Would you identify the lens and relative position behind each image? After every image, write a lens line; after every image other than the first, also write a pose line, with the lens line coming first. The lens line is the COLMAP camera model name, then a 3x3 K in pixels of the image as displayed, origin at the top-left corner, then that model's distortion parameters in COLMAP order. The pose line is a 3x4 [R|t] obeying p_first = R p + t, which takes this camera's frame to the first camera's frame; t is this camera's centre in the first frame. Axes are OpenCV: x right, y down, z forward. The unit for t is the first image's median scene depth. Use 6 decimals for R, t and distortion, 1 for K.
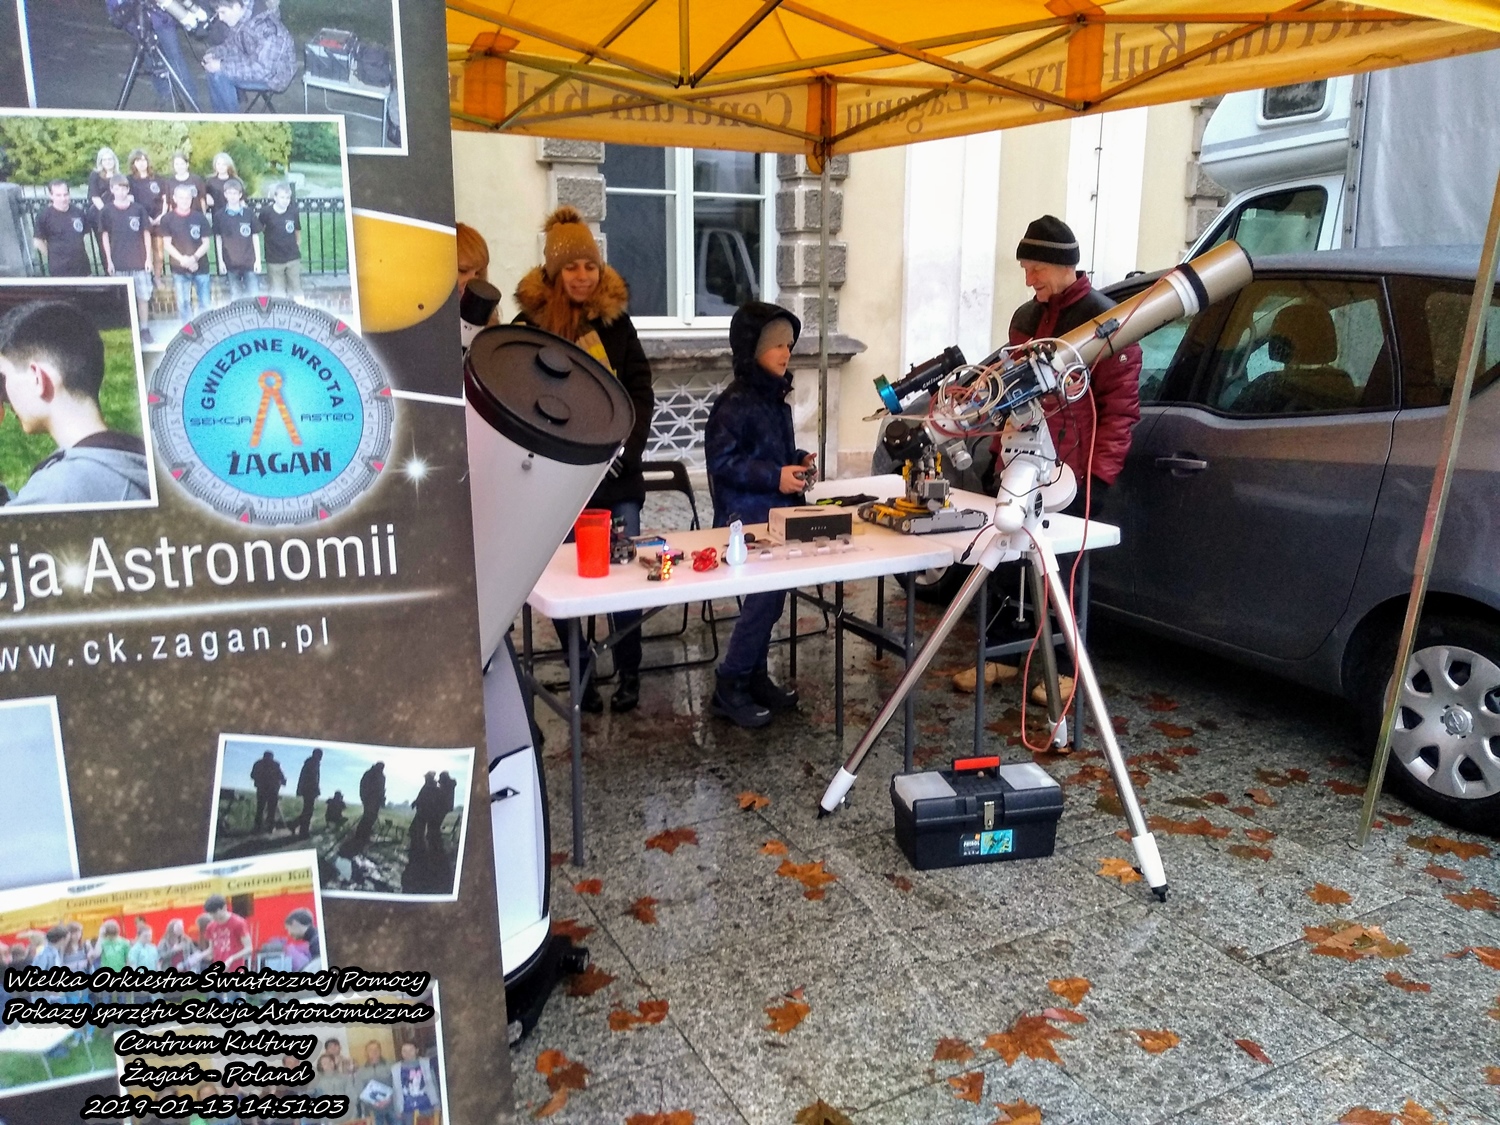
lens RADIAL K [[1184.7, 0, 762.0], [0, 1184.7, 564.6], [0, 0, 1]] dist [-0.000013, -0.059092]
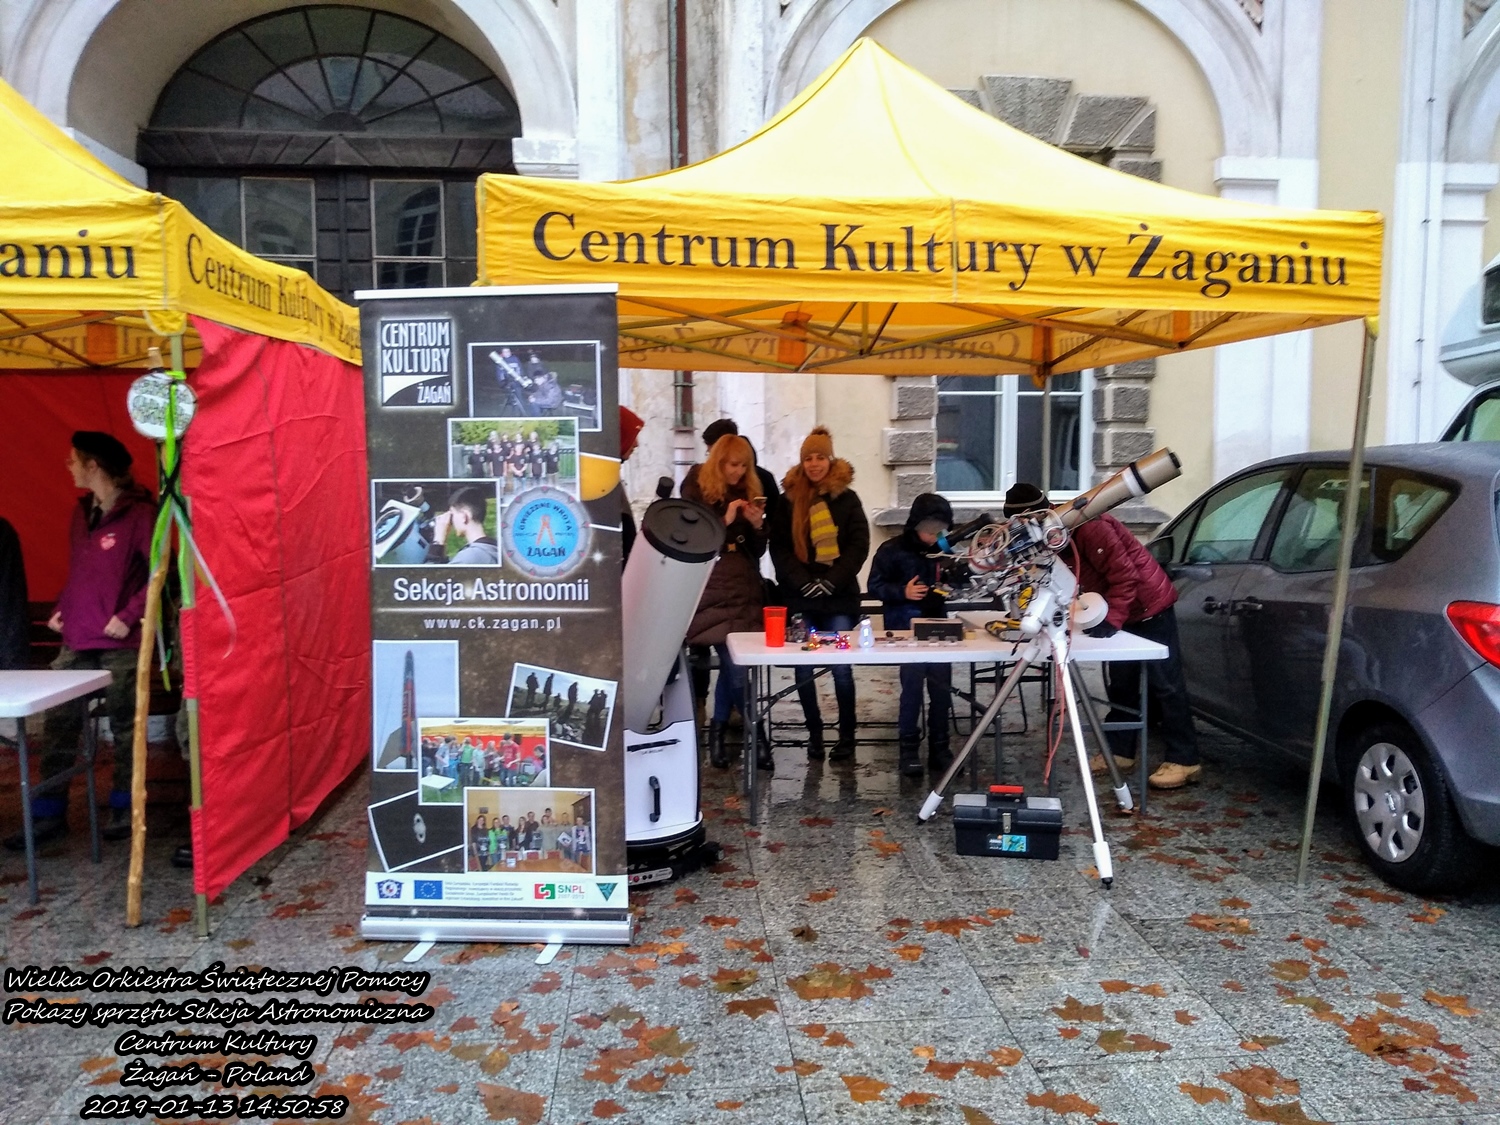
lens RADIAL K [[1184.7, 0, 754.1], [0, 1184.7, 562.4], [0, 0, 1]] dist [-0.000013, -0.059092]
pose [[0.921514, 0.030872, -0.387117, 0.854647], [-0.086083, 0.988275, -0.126105, 0.188894], [0.378685, 0.149532, 0.913366, -0.983029]]
